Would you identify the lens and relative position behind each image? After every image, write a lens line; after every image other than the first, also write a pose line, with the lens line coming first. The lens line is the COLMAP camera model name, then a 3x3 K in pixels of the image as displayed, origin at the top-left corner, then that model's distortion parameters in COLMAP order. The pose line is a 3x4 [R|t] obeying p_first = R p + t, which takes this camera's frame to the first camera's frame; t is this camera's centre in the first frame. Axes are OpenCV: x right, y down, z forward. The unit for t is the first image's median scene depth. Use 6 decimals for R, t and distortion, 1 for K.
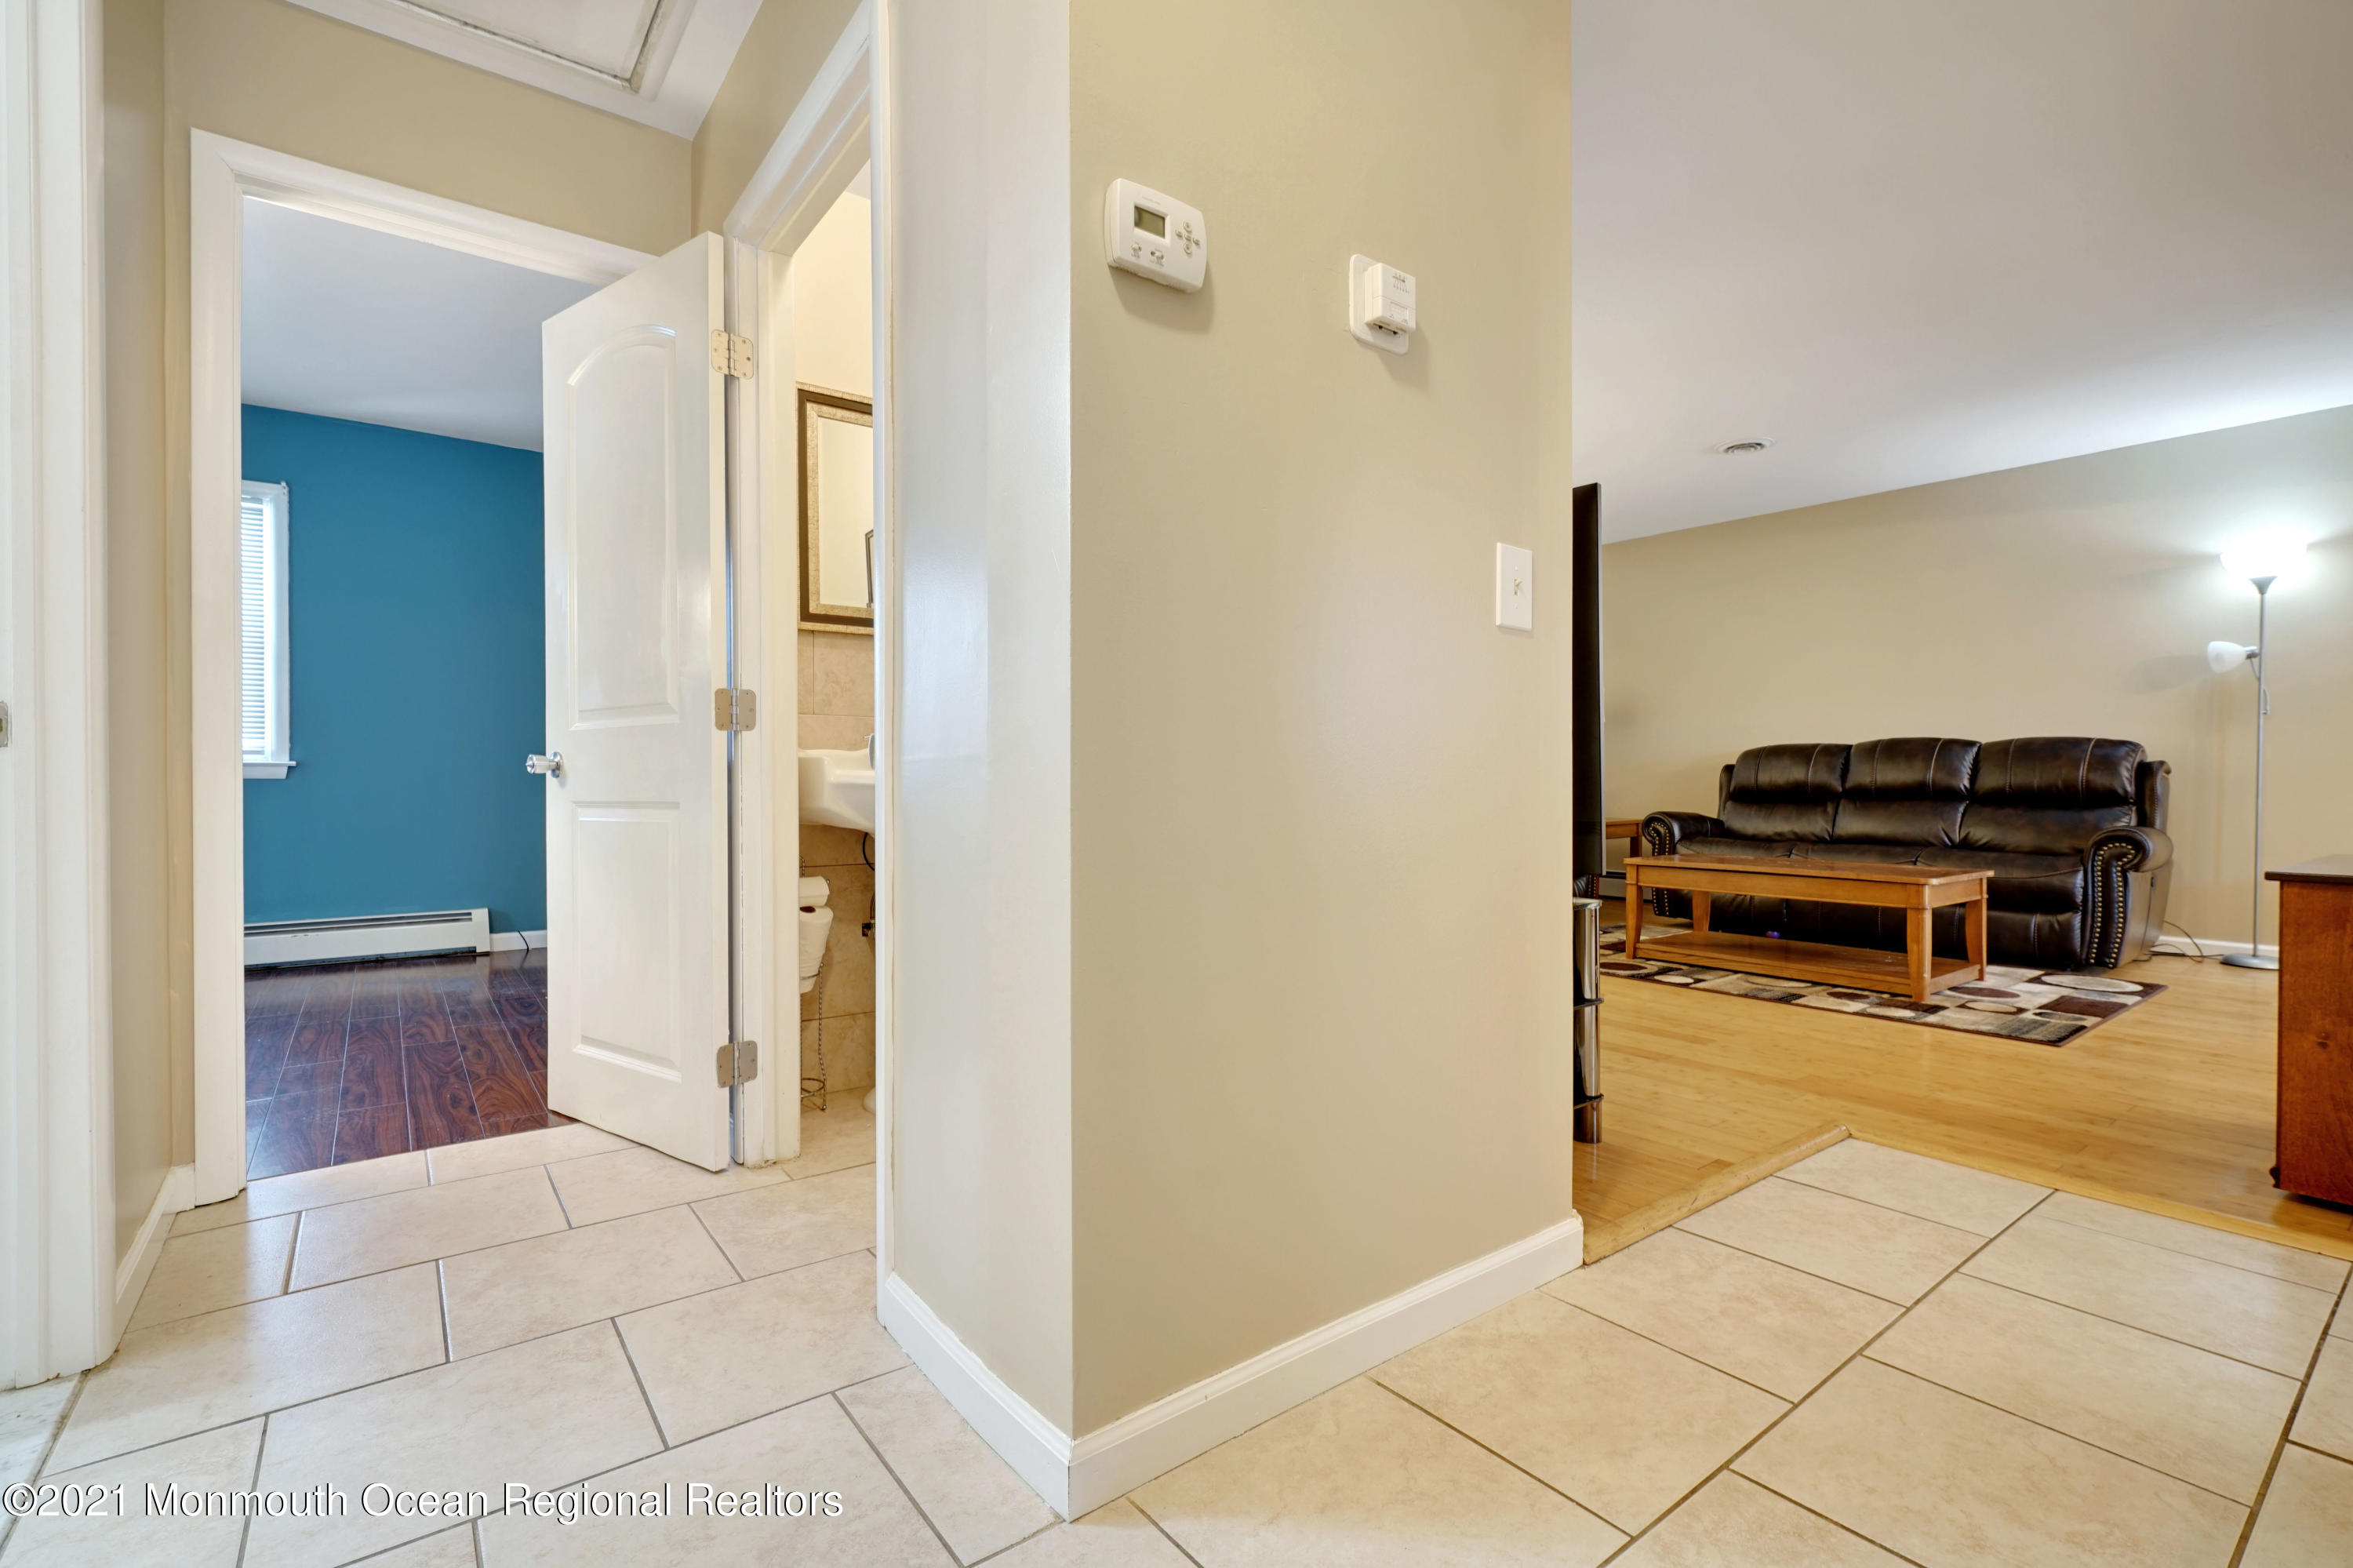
lens RADIAL K [[1062.6, 0, 1176.5], [0, 1062.6, 784.0], [0, 0, 1]] dist [0.000224, 0.000254]
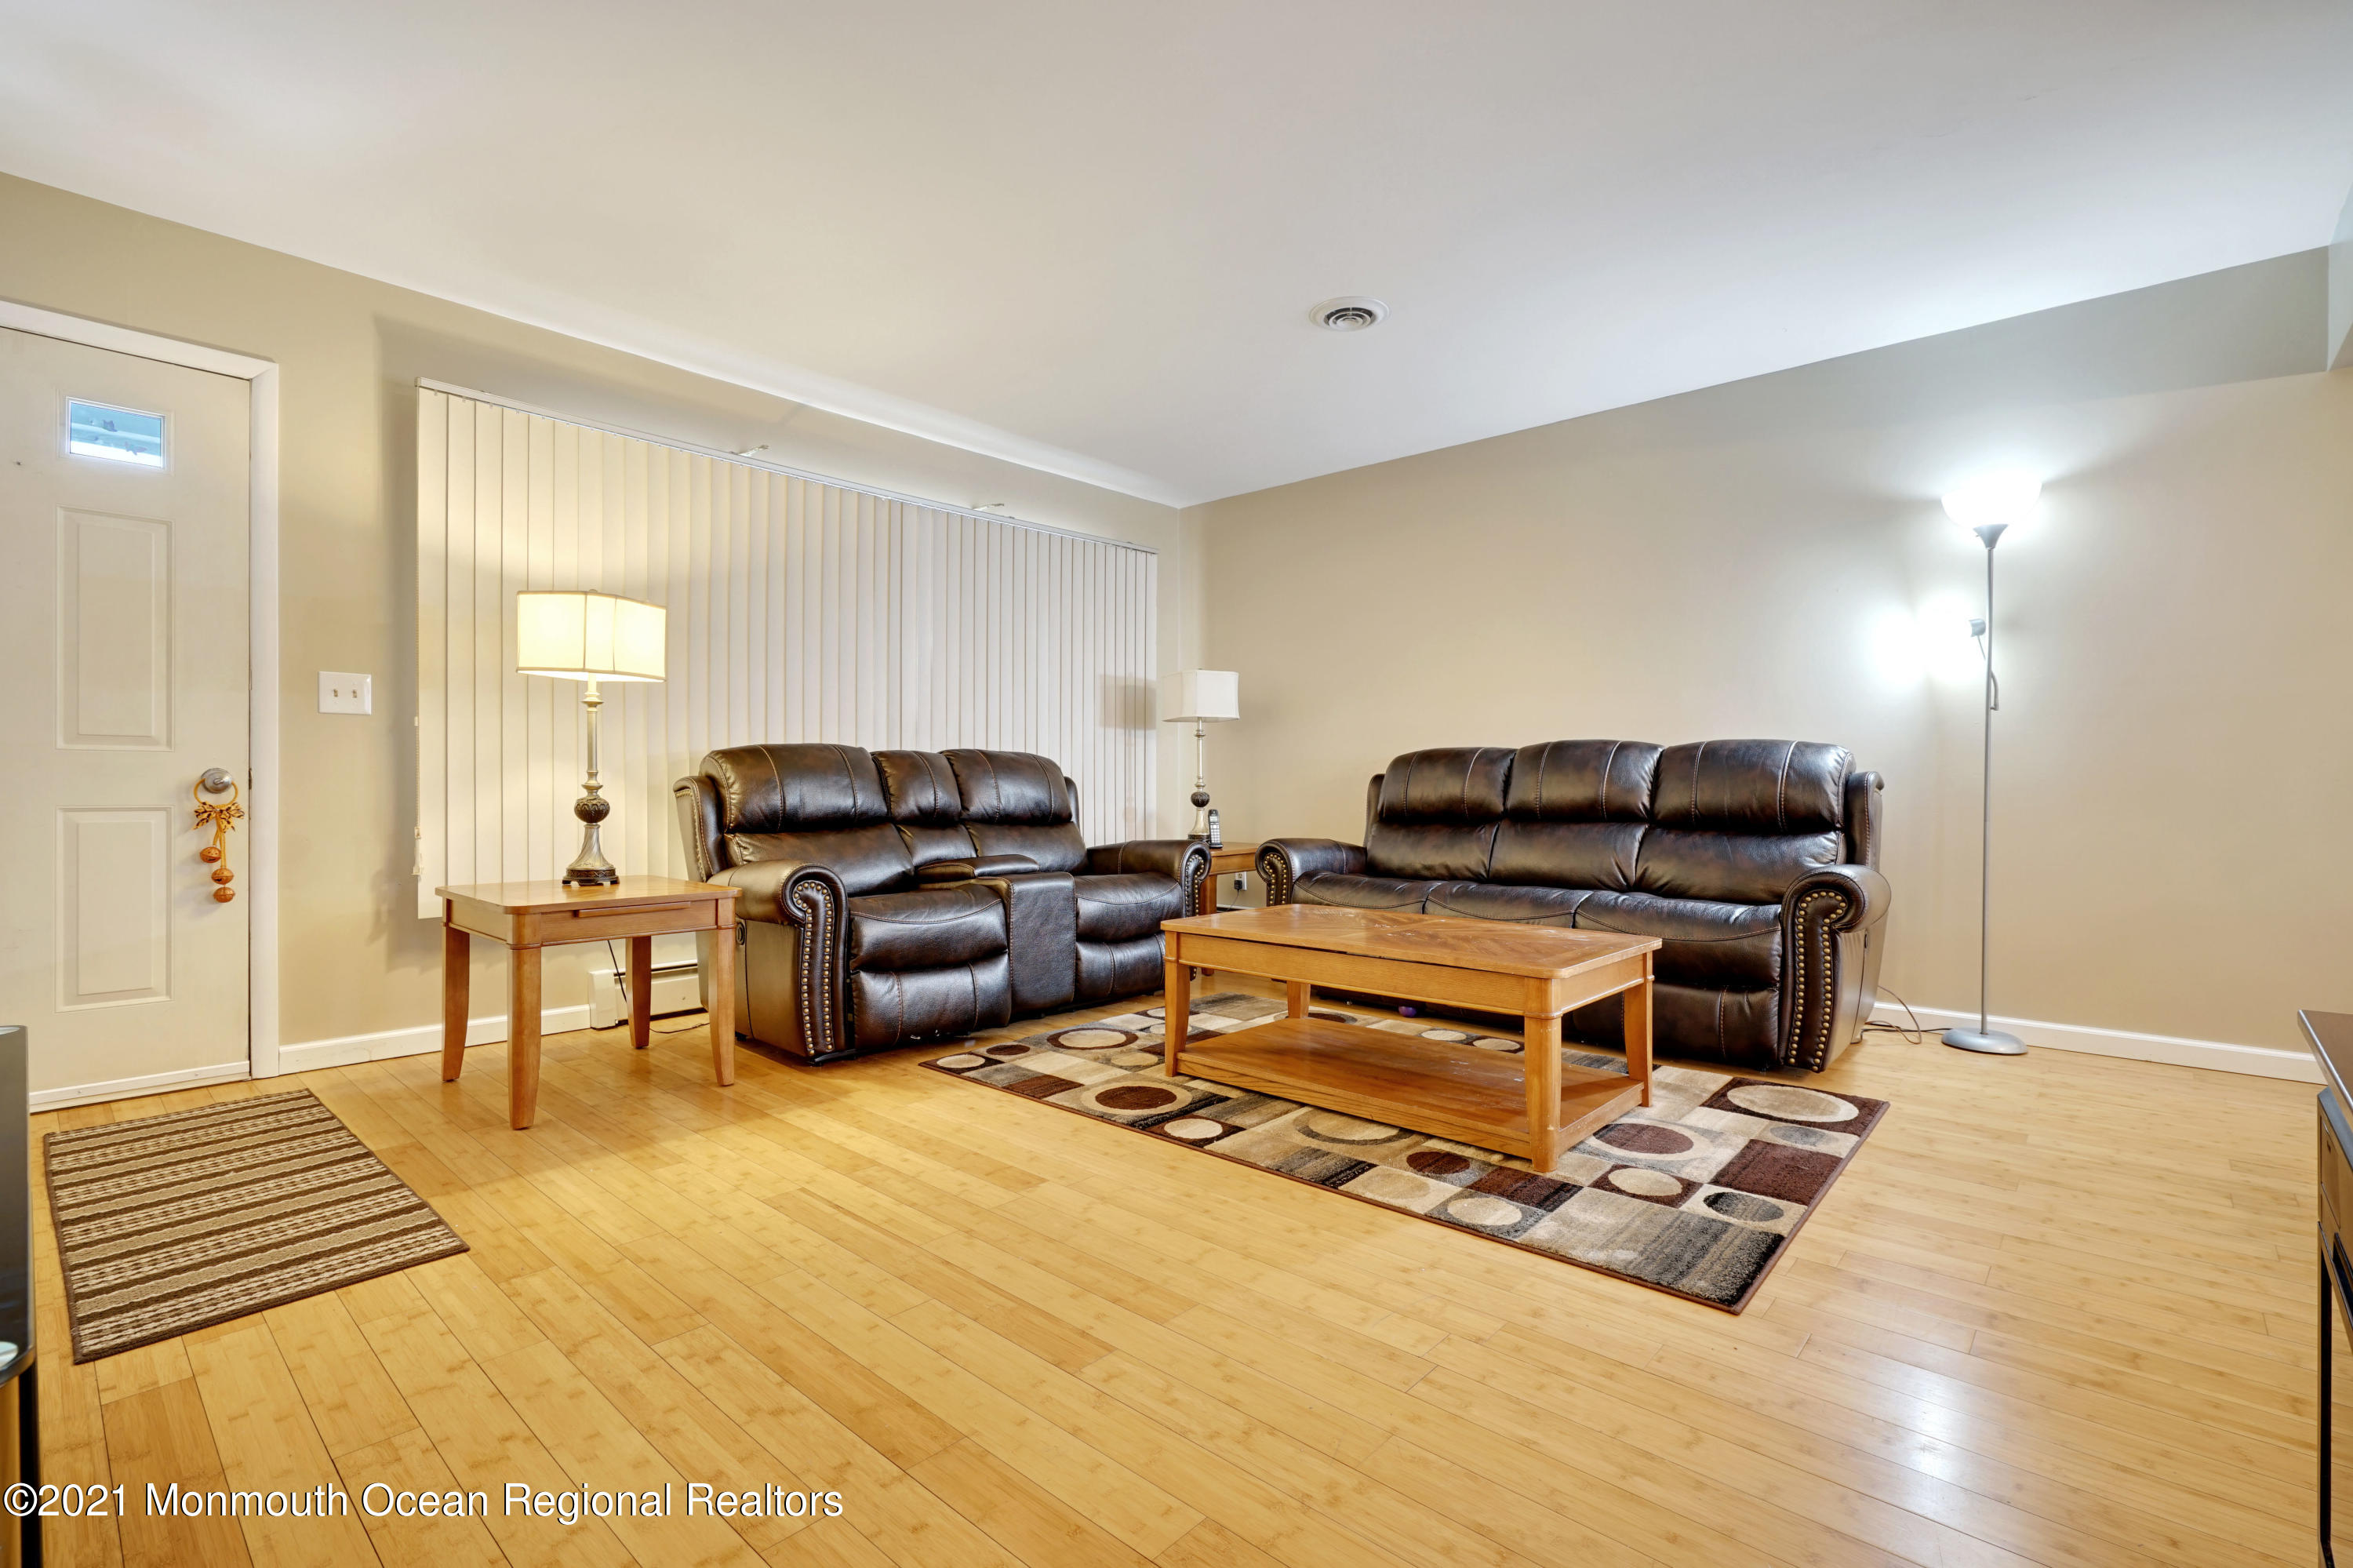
lens RADIAL K [[1066.0, 0, 1177.3], [0, 1066.0, 789.6], [0, 0, 1]] dist [-0.001955, 0.000067]
pose [[0.982880, -0.003231, 0.184218, 0.311396], [0.003064, 0.999995, 0.001190, -0.011649], [-0.184221, -0.000605, 0.982885, 0.358642]]
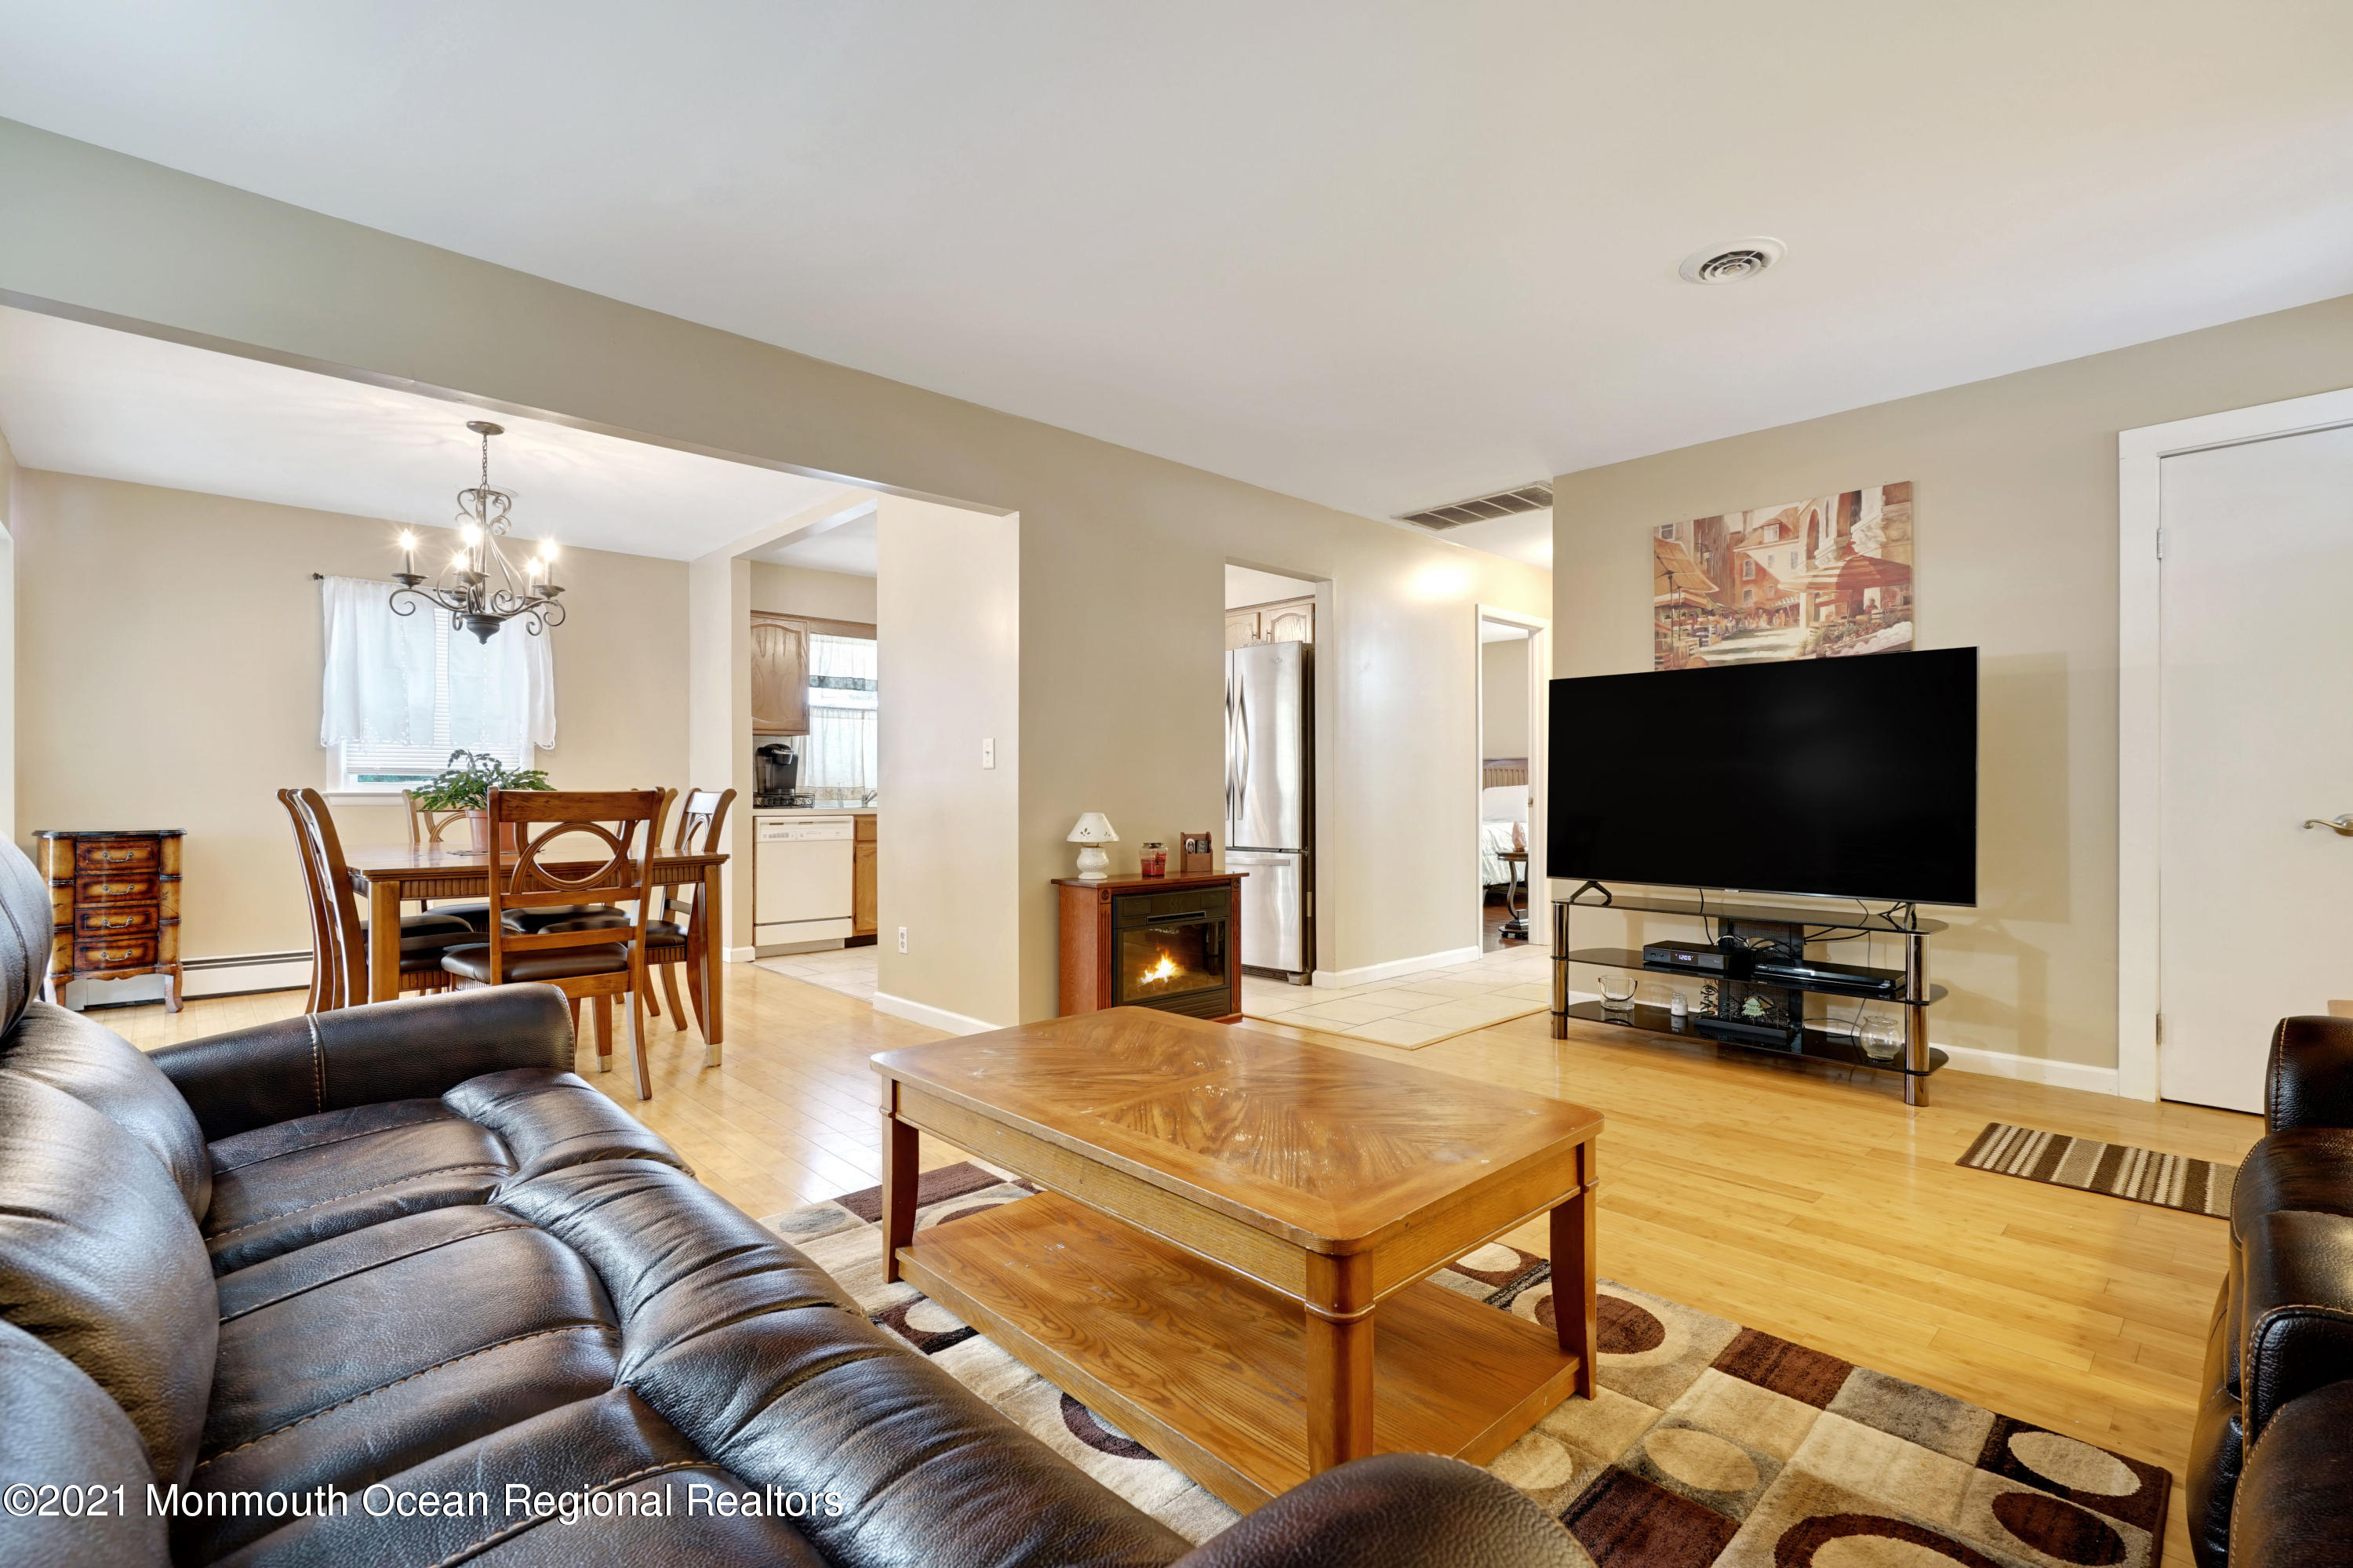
lens RADIAL K [[1066.0, 0, 1177.3], [0, 1066.0, 789.6], [0, 0, 1]] dist [-0.001955, 0.000067]
pose [[-0.994623, -0.001797, -0.103544, 0.588622], [-0.002297, 0.999986, 0.004714, -0.038322], [0.103534, 0.004926, -0.994614, 1.306986]]
